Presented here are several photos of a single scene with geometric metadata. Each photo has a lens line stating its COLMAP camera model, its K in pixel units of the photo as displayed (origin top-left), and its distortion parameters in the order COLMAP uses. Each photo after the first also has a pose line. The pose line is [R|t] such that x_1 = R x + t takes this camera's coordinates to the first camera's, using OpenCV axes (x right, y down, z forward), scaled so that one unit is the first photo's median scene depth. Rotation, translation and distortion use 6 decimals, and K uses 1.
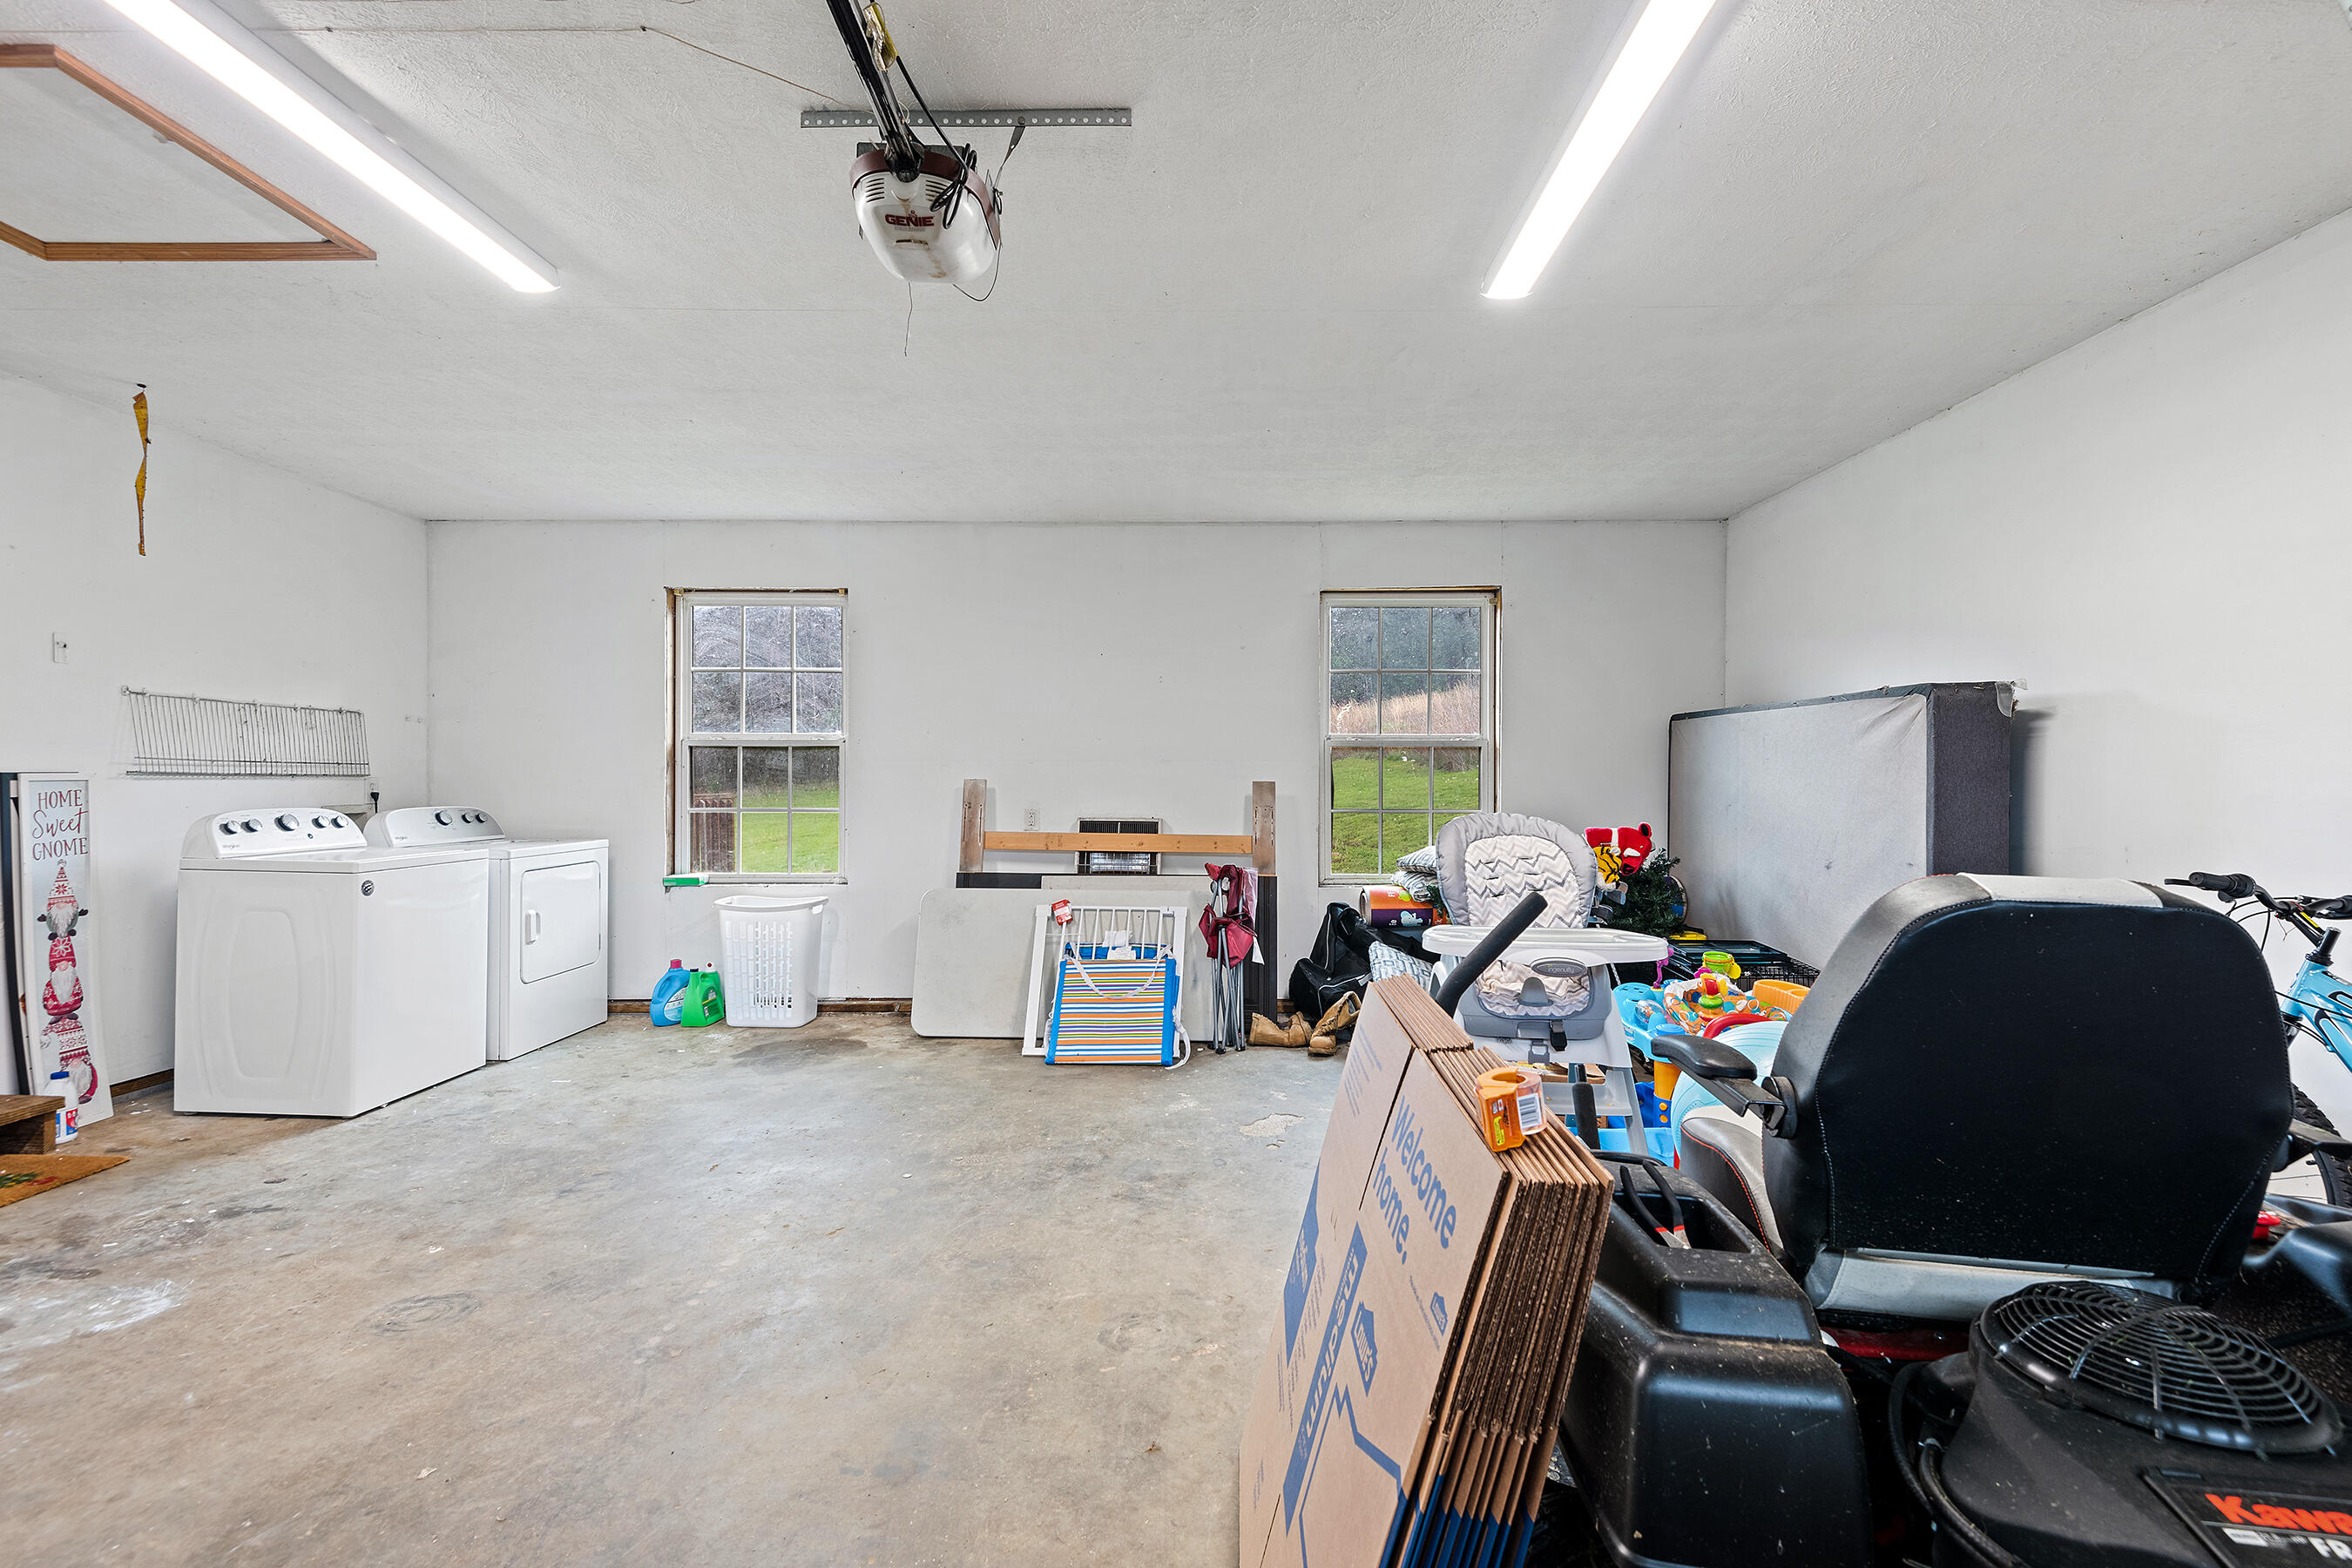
lens RADIAL K [[1085.1, 0, 1197.2], [0, 1085.1, 786.1], [0, 0, 1]] dist [0.011819, -0.009888]
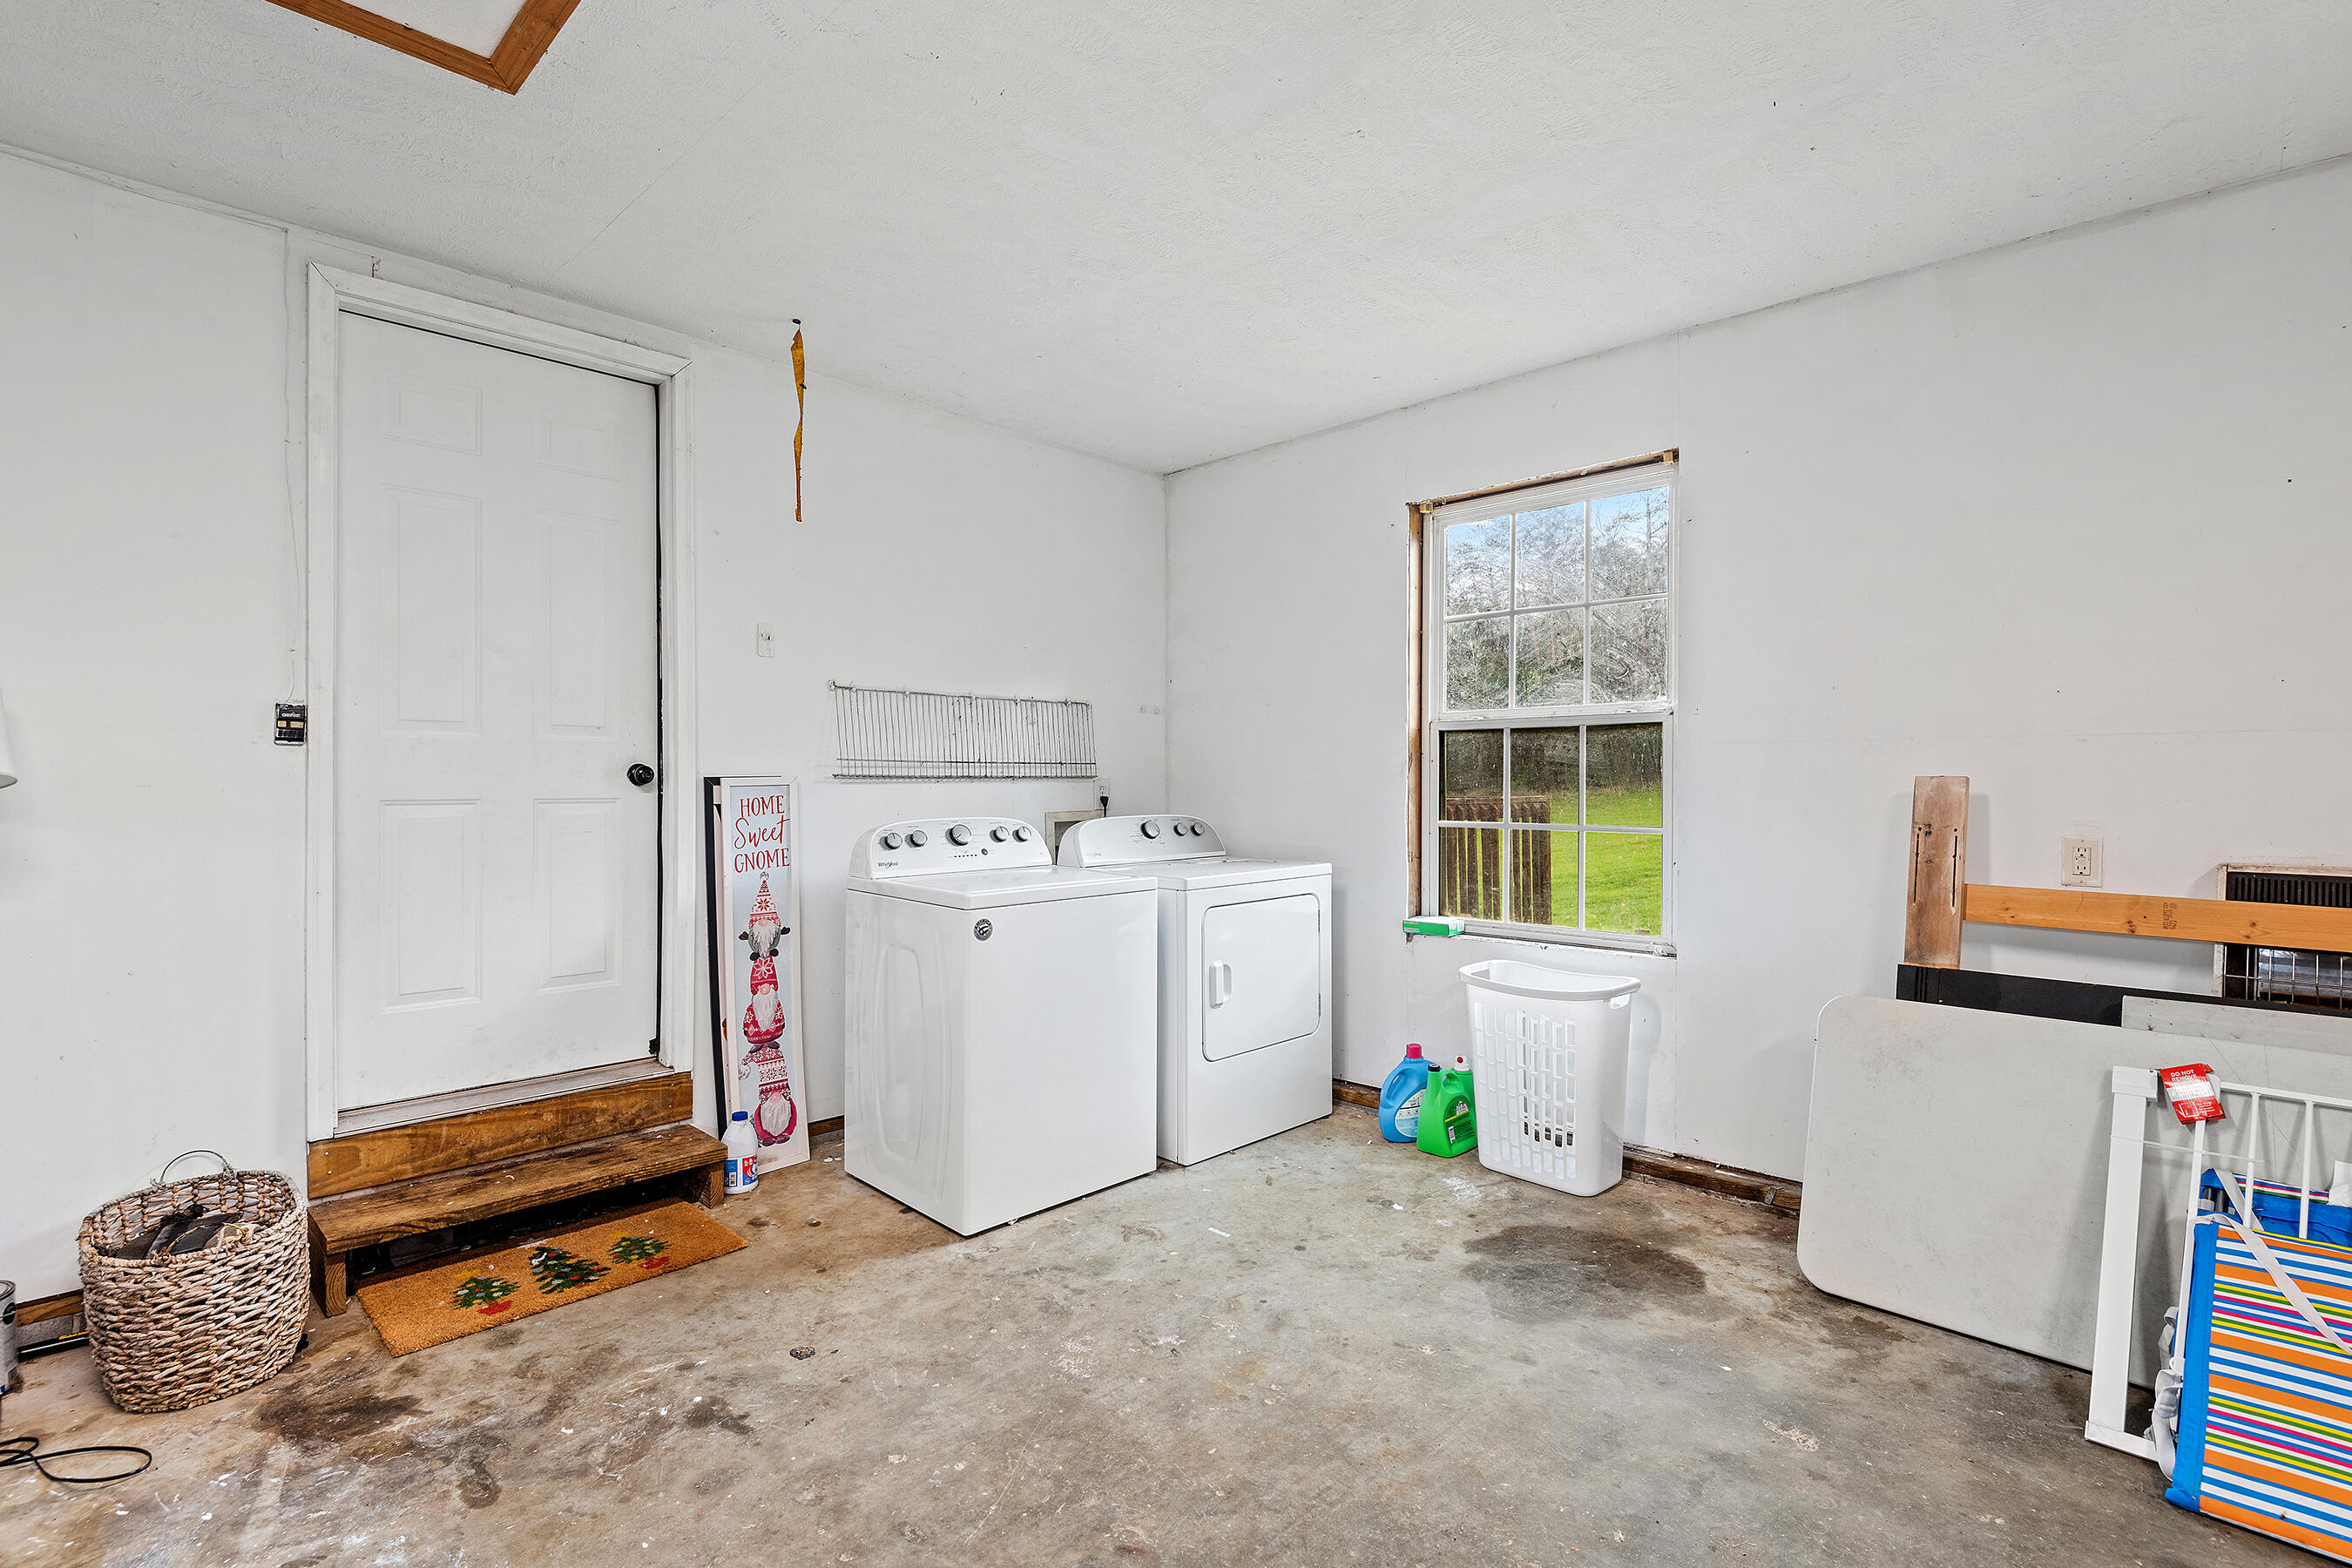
lens RADIAL K [[1085.1, 0, 1191.6], [0, 1085.1, 787.7], [0, 0, 1]] dist [0.011819, -0.009888]
pose [[0.717583, 0.002863, -0.696467, -0.111545], [0.002185, 0.999977, 0.006361, -0.006117], [0.696469, -0.006086, 0.717561, 0.435974]]
